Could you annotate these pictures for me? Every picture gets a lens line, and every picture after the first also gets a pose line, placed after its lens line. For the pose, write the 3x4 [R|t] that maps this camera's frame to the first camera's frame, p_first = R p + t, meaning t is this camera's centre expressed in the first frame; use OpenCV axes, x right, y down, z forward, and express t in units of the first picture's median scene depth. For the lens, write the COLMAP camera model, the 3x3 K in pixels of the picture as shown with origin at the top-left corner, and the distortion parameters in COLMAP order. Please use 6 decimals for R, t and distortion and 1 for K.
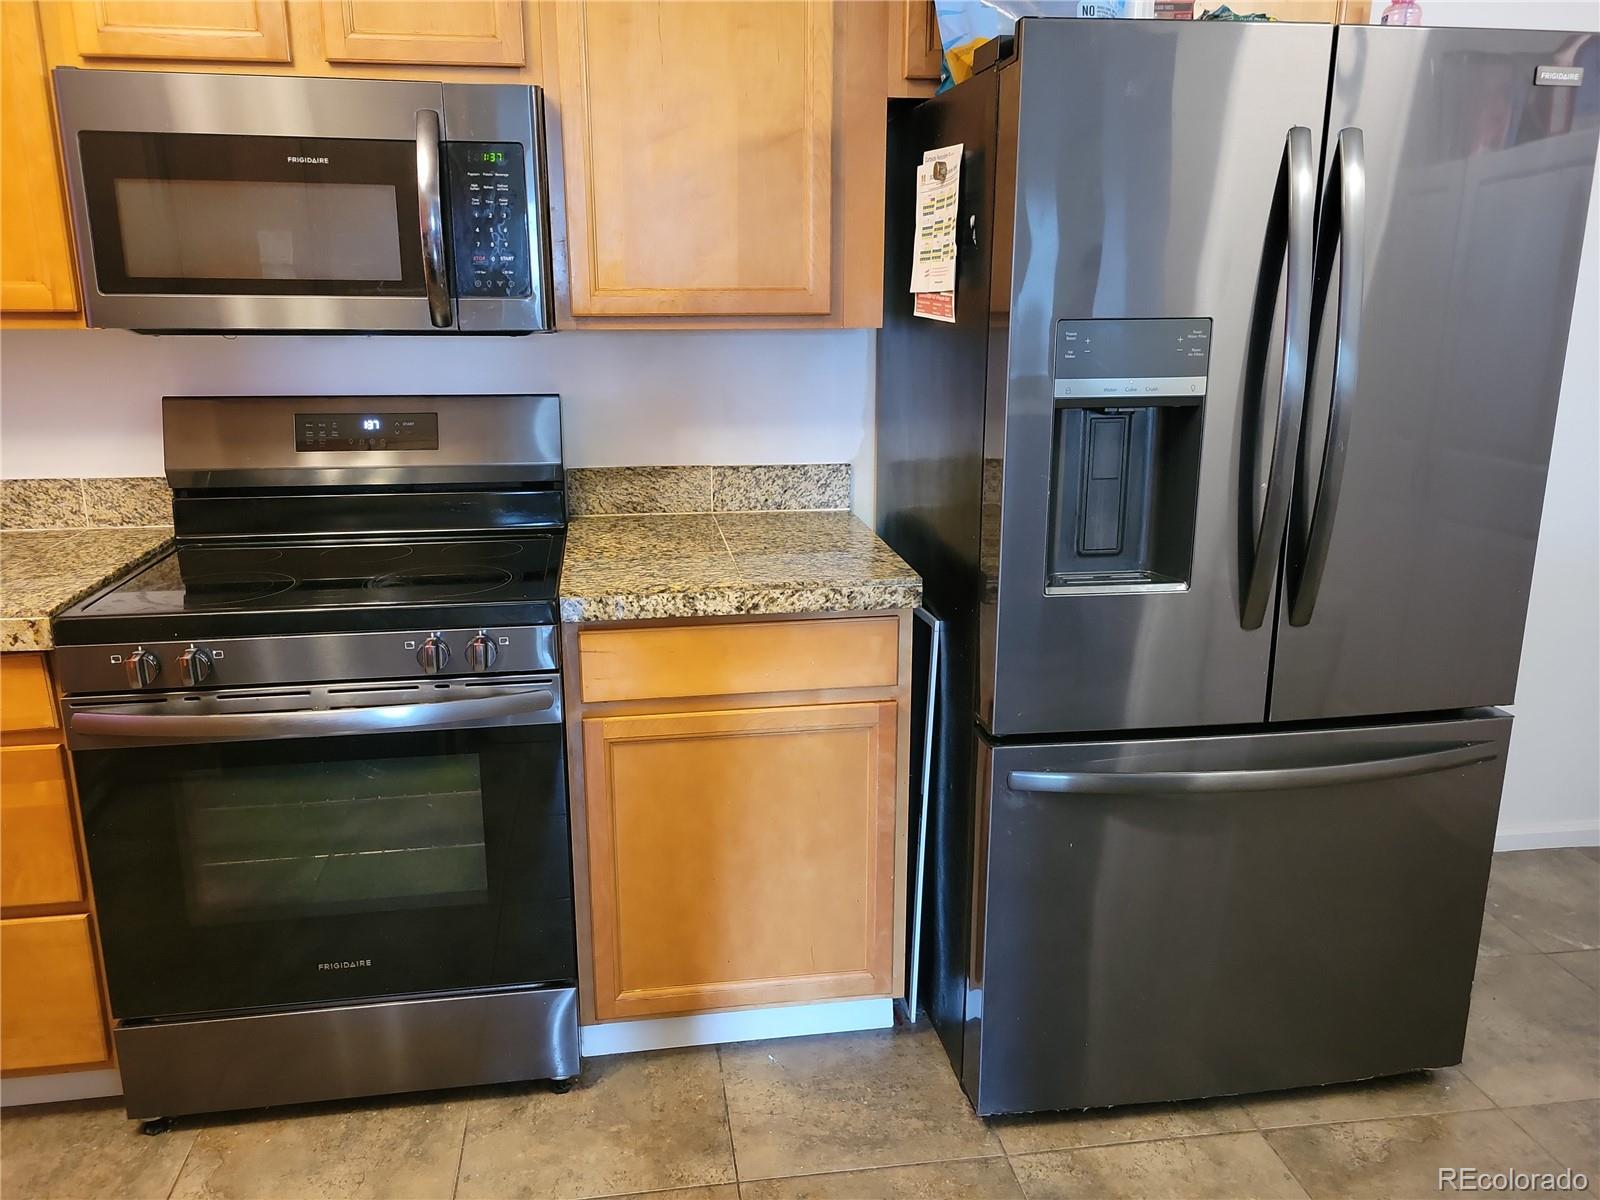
lens RADIAL K [[1205.9, 0, 796.8], [0, 1205.9, 593.7], [0, 0, 1]] dist [0.030949, -0.004902]
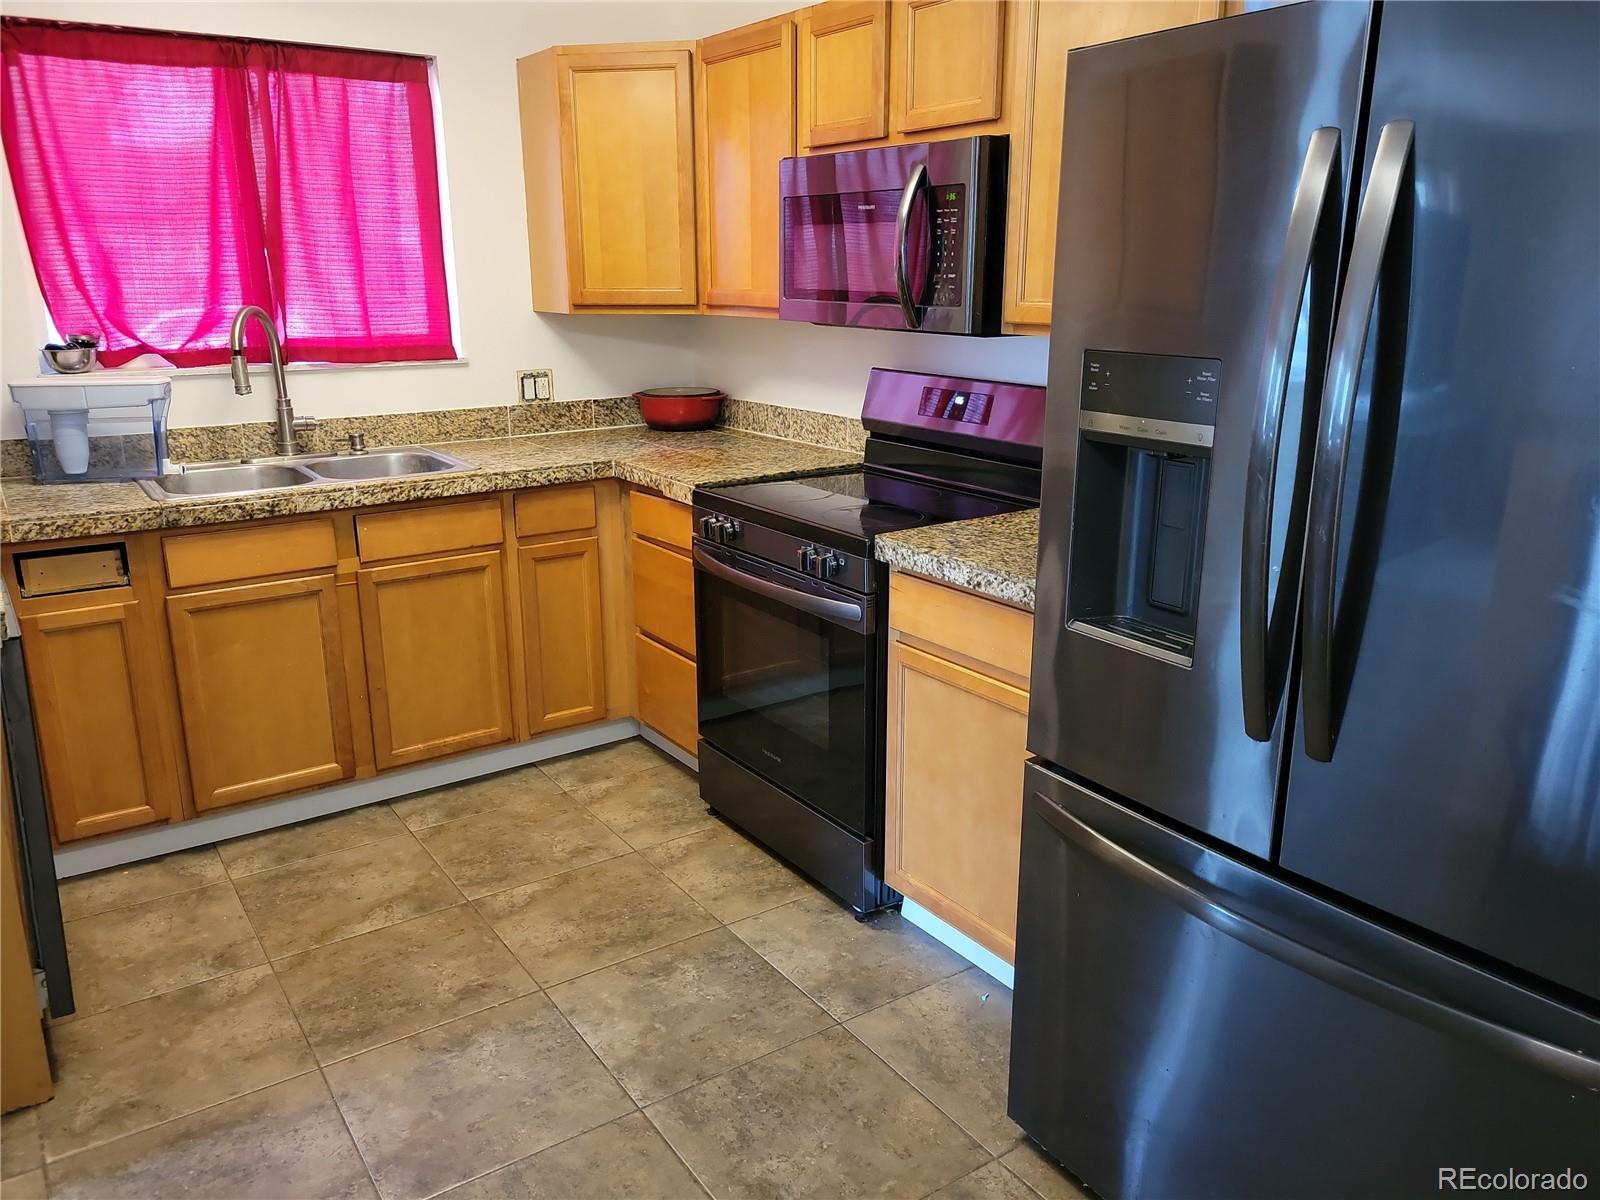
lens RADIAL K [[1205.9, 0, 797.7], [0, 1205.9, 600.2], [0, 0, 1]] dist [0.030949, -0.004902]
pose [[0.436526, 0.242714, -0.866334, 0.883690], [-0.224718, 0.961817, 0.156234, -0.114940], [0.871175, 0.126480, 0.474401, 0.310933]]
